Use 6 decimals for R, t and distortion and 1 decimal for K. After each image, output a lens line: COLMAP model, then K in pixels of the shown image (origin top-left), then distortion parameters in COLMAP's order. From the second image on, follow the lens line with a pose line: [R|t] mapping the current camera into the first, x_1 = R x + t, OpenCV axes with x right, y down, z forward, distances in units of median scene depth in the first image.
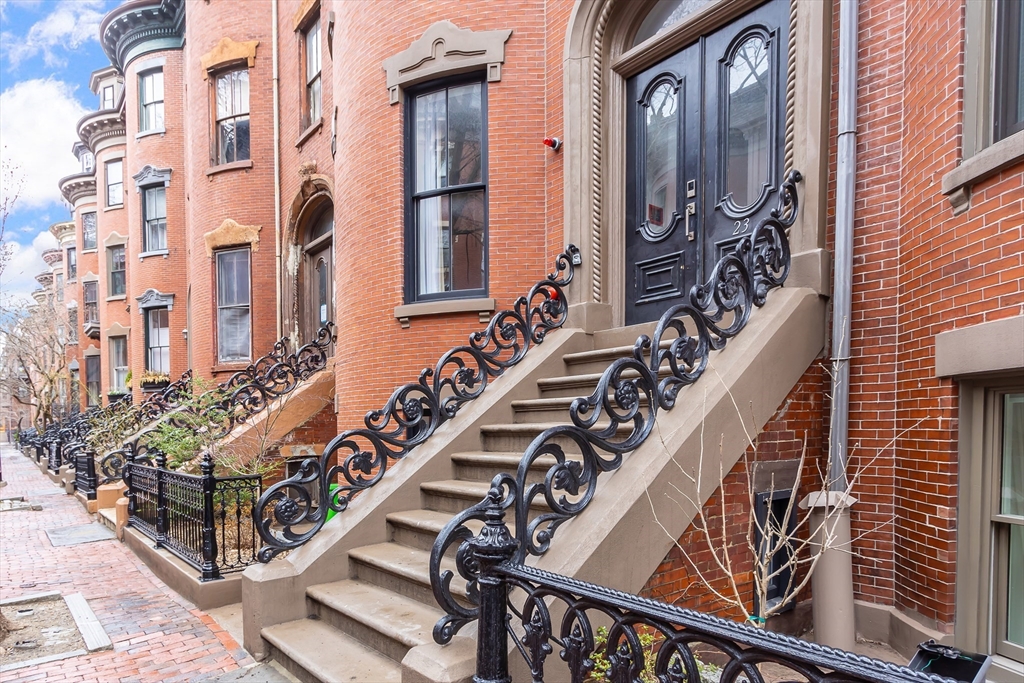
lens RADIAL K [[620.5, 0, 466.7], [0, 620.5, 448.7], [0, 0, 1]] dist [0.005653, -0.001045]
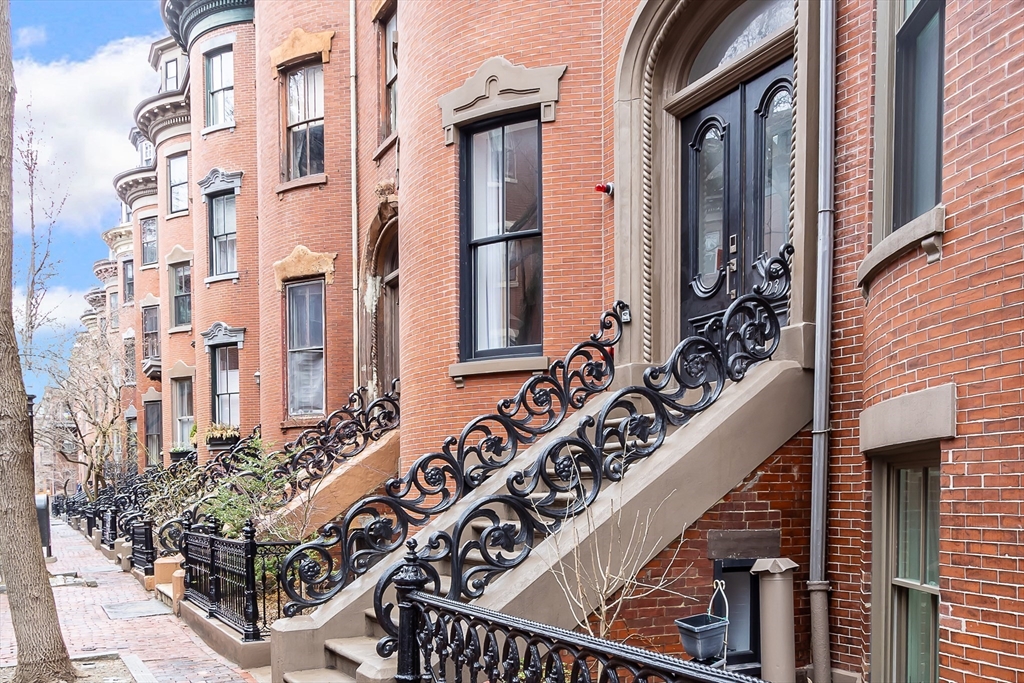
lens RADIAL K [[904.5, 0, 511.6], [0, 904.5, 555.5], [0, 0, 1]] dist [0.004580, 0.005264]
pose [[0.986284, 0.019924, -0.163852, 0.202266], [-0.014991, 0.999398, 0.031293, 0.011504], [0.164377, -0.028407, 0.985988, -0.320968]]
